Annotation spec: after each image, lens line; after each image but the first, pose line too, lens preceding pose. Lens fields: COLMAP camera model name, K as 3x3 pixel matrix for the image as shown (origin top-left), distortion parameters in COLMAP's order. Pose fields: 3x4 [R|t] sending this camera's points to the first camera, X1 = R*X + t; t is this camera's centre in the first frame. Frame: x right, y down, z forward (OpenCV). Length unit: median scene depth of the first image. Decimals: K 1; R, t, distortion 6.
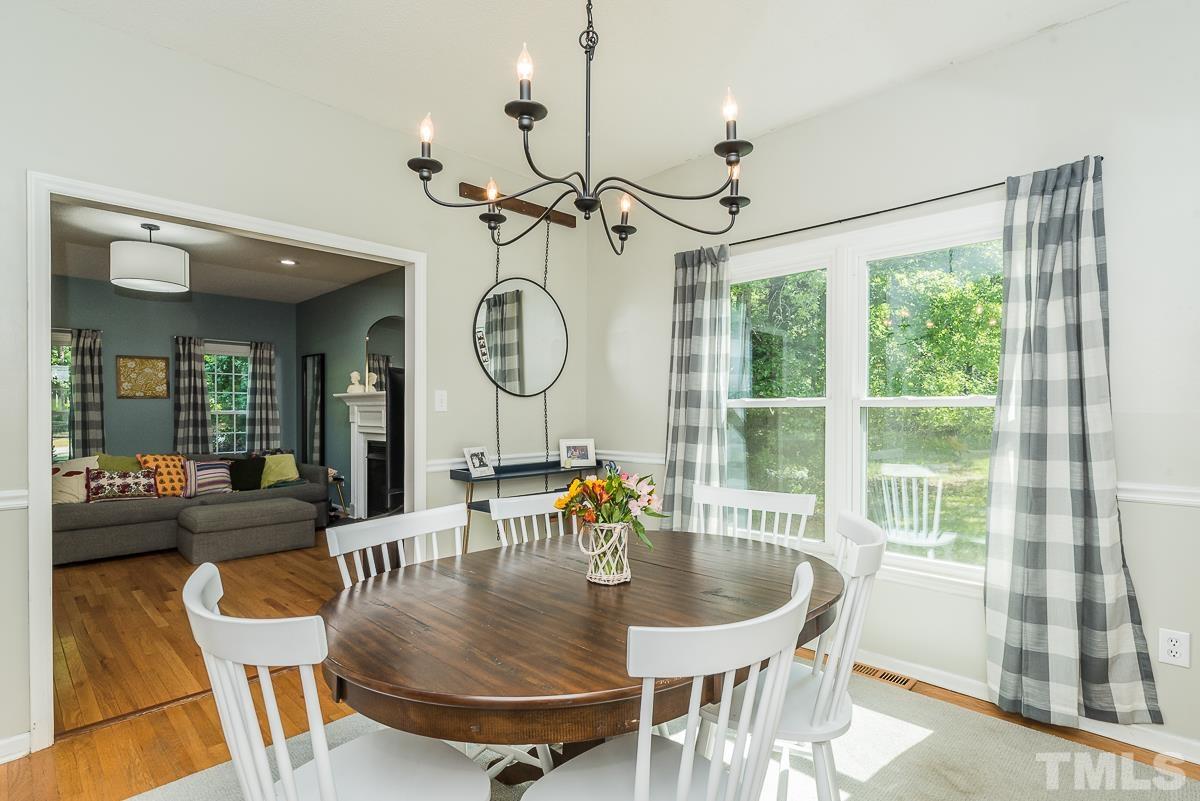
lens RADIAL K [[593.4, 0, 609.3], [0, 593.4, 414.2], [0, 0, 1]] dist [-0.002888, -0.001044]
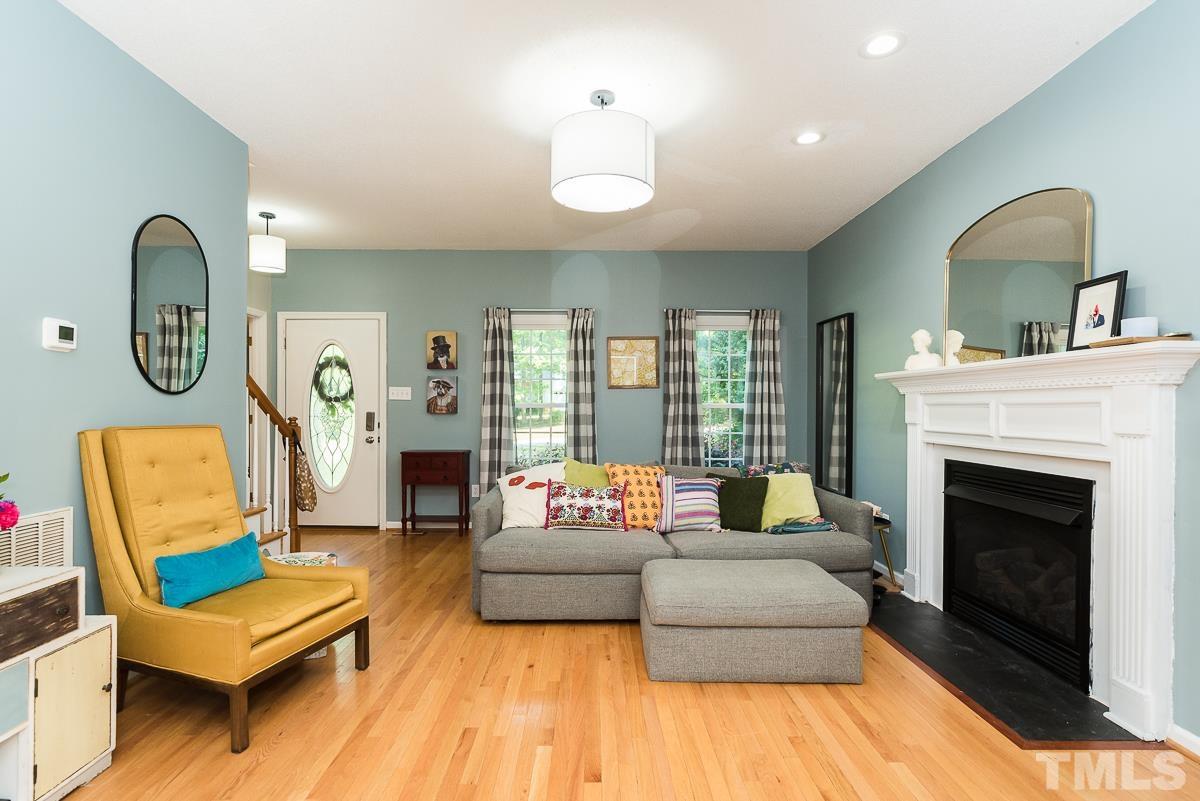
lens RADIAL K [[592.8, 0, 590.1], [0, 592.8, 407.0], [0, 0, 1]] dist [-0.000883, -0.000055]
pose [[0.689300, 0.005179, -0.724457, -0.246876], [-0.008896, 0.999960, -0.001316, 0.001029], [0.724421, 0.007352, 0.689318, 0.414922]]
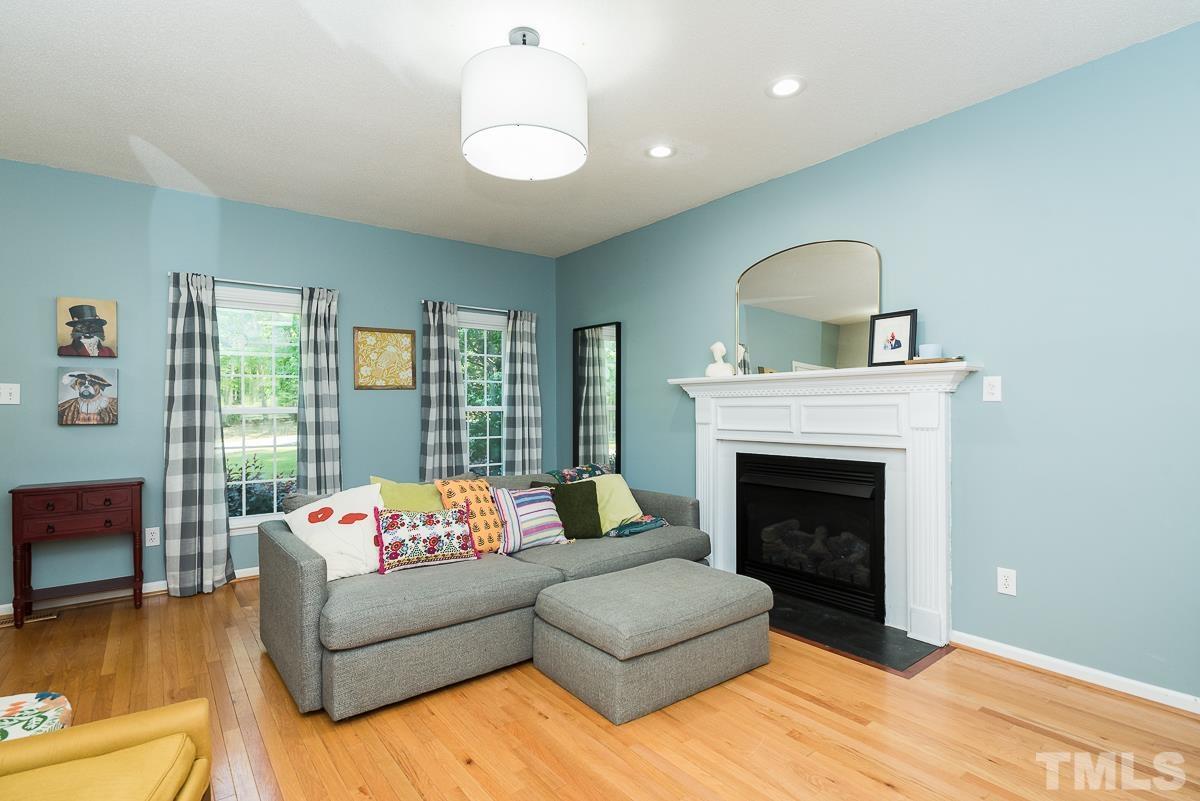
lens RADIAL K [[583.0, 0, 595.8], [0, 583.0, 406.9], [0, 0, 1]] dist [-0.001798, -0.000180]
pose [[0.988888, -0.003630, -0.148620, -0.465515], [0.002806, 0.999980, -0.005752, -0.001232], [0.148638, 0.005271, 0.988878, 0.379314]]
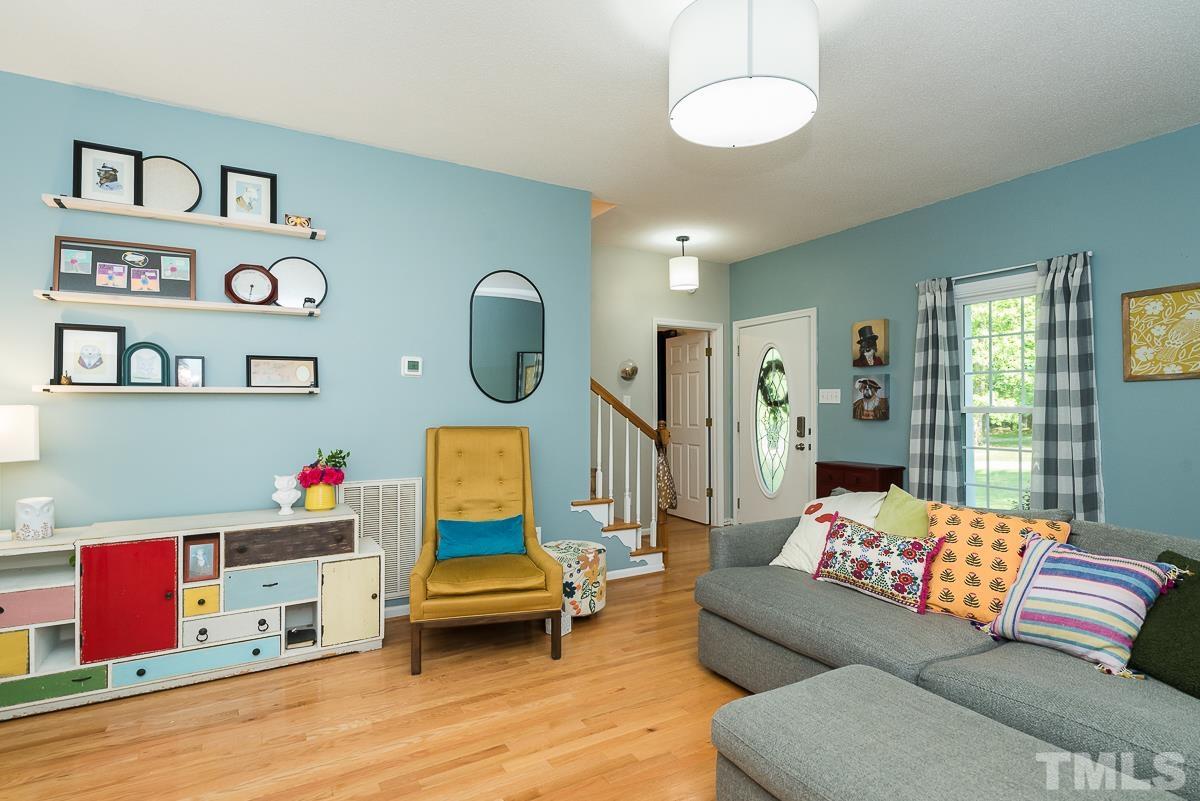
lens RADIAL K [[592.8, 0, 590.1], [0, 592.8, 407.0], [0, 0, 1]] dist [-0.000883, -0.000055]
pose [[-0.286762, 0.001702, -0.958000, -0.238538], [-0.005220, 0.999981, 0.003339, -0.004496], [0.957988, 0.005958, -0.286748, 0.738150]]
